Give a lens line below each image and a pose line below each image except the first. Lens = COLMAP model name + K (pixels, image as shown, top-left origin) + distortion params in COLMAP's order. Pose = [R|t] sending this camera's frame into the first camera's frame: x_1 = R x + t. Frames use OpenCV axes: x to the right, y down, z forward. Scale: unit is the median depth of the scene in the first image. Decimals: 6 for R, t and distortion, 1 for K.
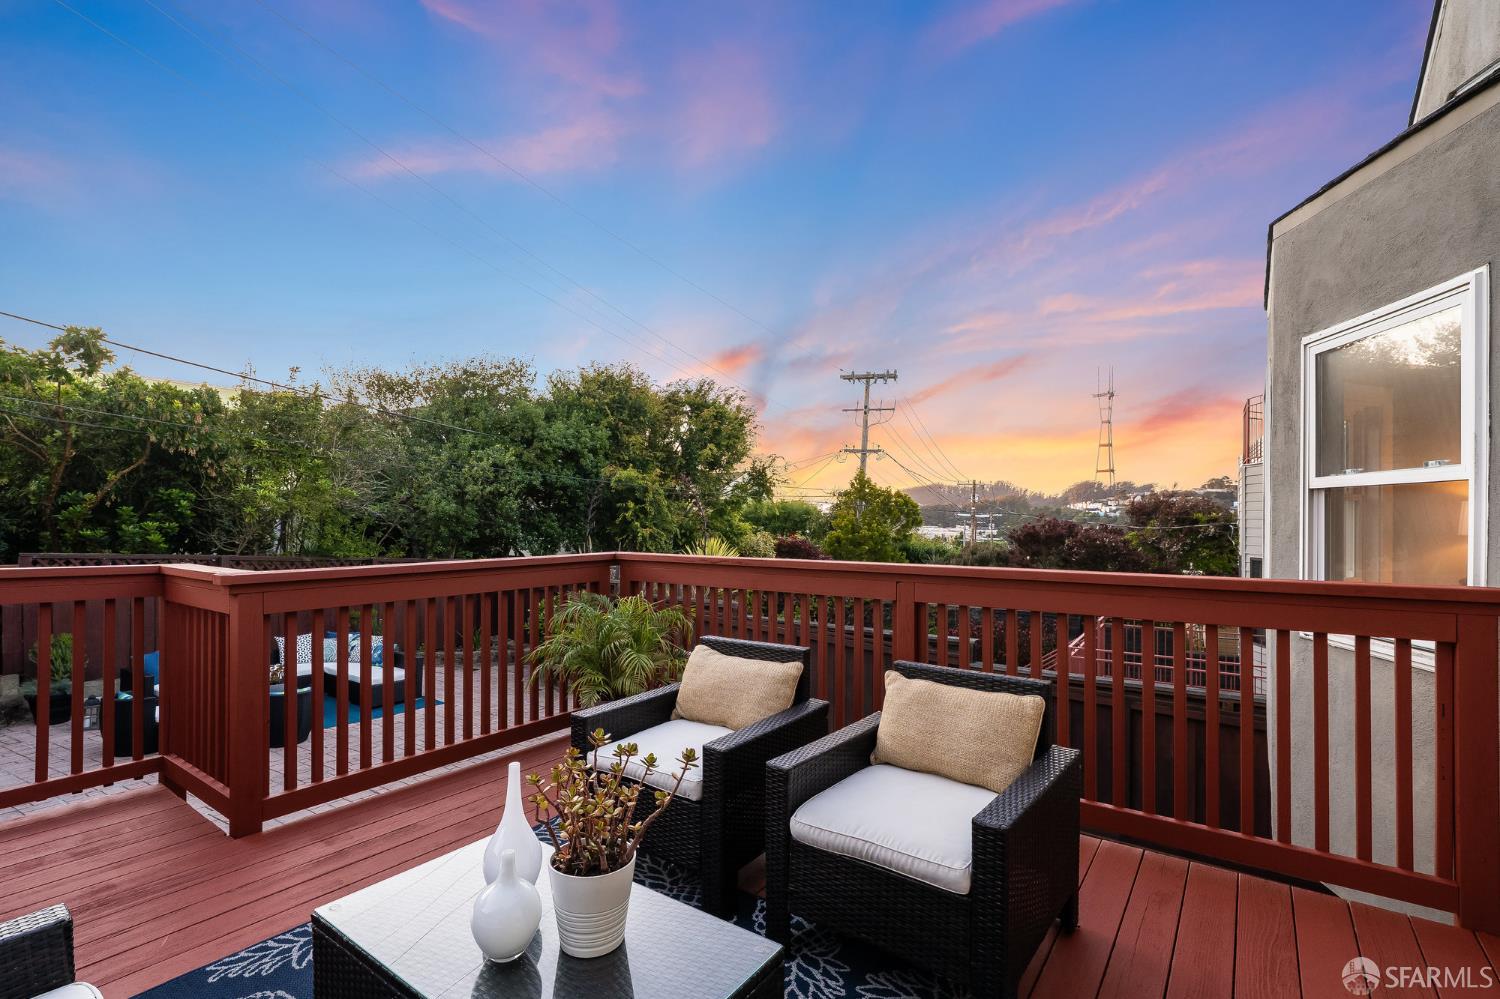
lens RADIAL K [[700.0, 0, 750.0], [0, 700.0, 499.5], [0, 0, 1]] dist [-0.001775, -0.000030]
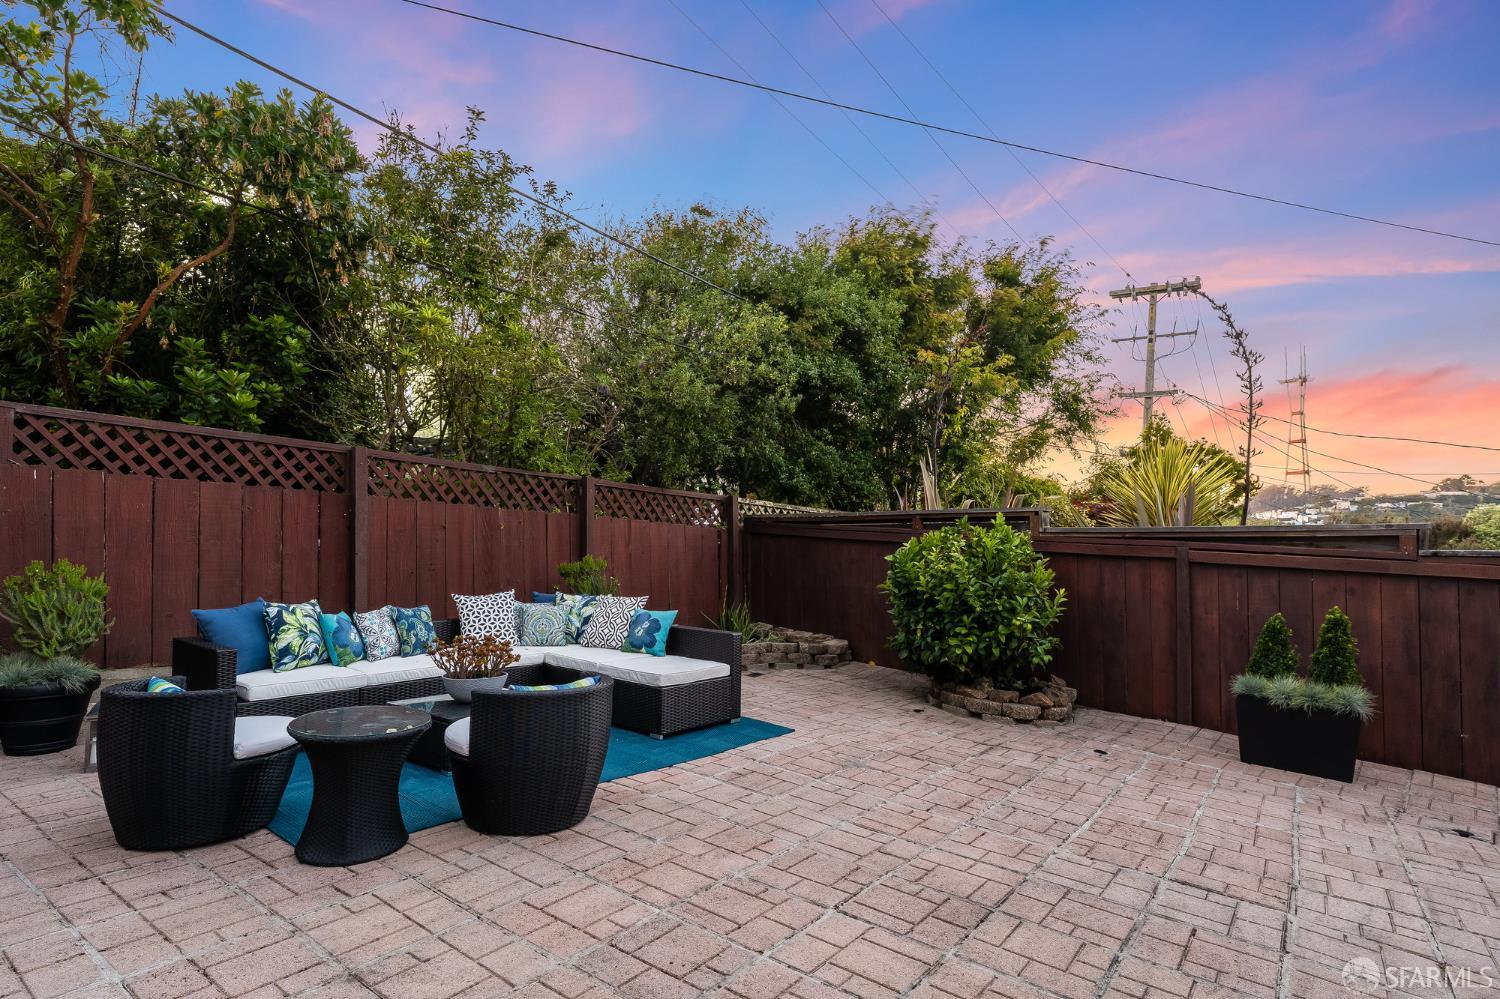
lens RADIAL K [[775.0, 0, 750.0], [0, 775.0, 499.5], [0, 0, 1]] dist [-0.000032, -0.000036]
pose [[0.991516, -0.013308, -0.129305, -0.272596], [0.010451, 0.999687, -0.022747, 0.100411], [0.129567, 0.021202, 0.991344, 0.323765]]
